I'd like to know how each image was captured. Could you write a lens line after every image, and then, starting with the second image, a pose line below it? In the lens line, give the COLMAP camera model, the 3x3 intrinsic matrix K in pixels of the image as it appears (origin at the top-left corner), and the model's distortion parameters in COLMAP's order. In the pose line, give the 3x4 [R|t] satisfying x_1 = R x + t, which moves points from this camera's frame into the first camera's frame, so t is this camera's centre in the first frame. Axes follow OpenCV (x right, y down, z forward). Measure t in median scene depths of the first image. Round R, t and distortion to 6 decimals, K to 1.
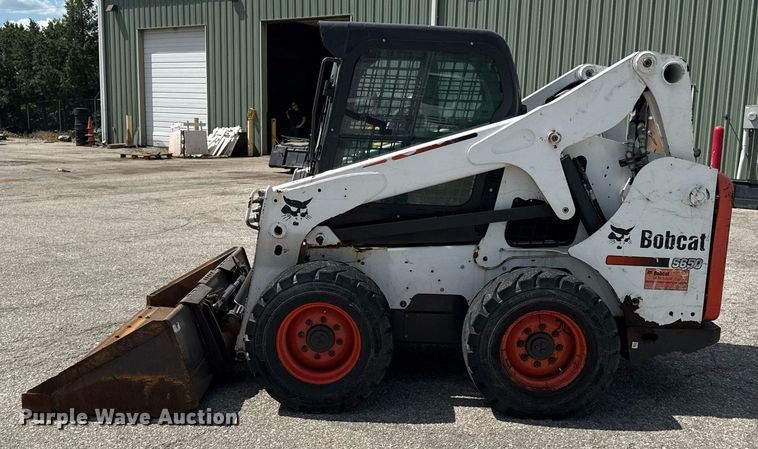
lens RADIAL K [[730.4, 0, 388.9], [0, 730.4, 239.0], [0, 0, 1]] dist [0.163829, -0.346123]
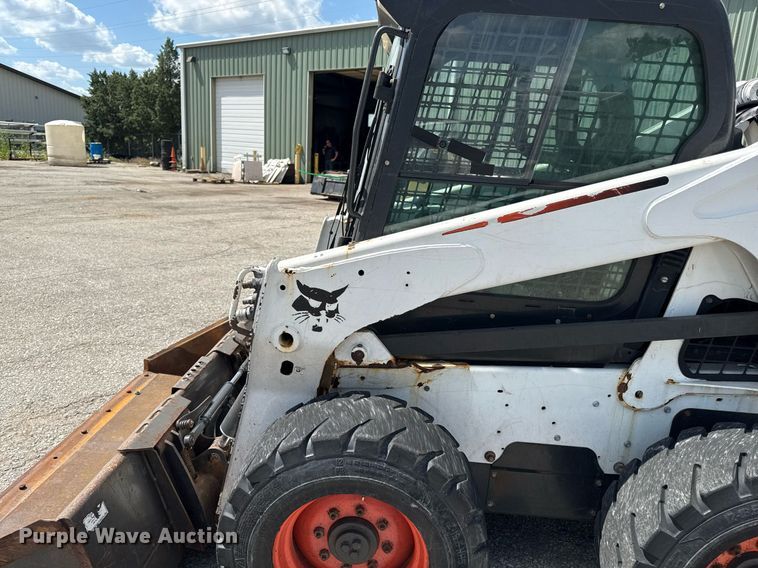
lens RADIAL K [[535.6, 0, 379.0], [0, 535.6, 284.0], [0, 0, 1]] dist [0.073235, -0.108379]
pose [[0.998443, 0.042255, -0.036402, -0.064617], [-0.039606, 0.996715, 0.070648, -0.084988], [0.039268, -0.069096, 0.996837, 0.581125]]
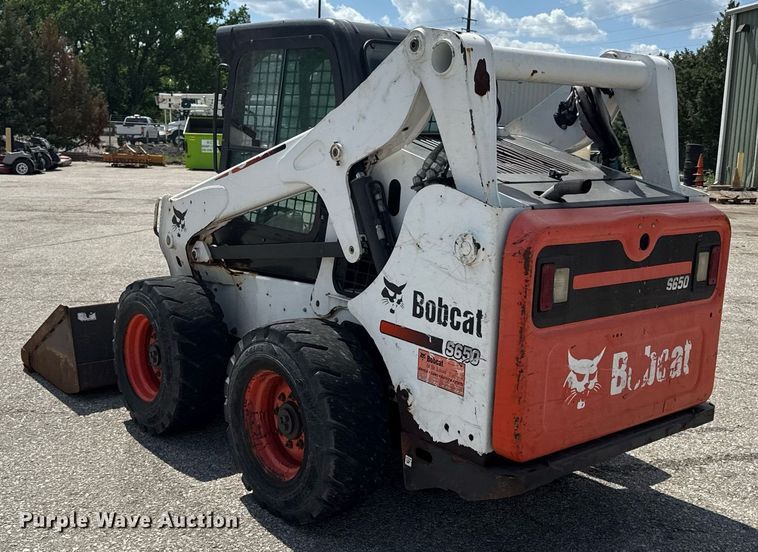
lens RADIAL K [[840.5, 0, 375.5], [0, 840.5, 247.1], [0, 0, 1]] dist [0.078488, -0.021979]
pose [[0.648627, 0.100993, -0.754376, 0.872365], [-0.145155, 0.989379, 0.007648, -0.050687], [0.747137, 0.104540, 0.656397, 0.454161]]
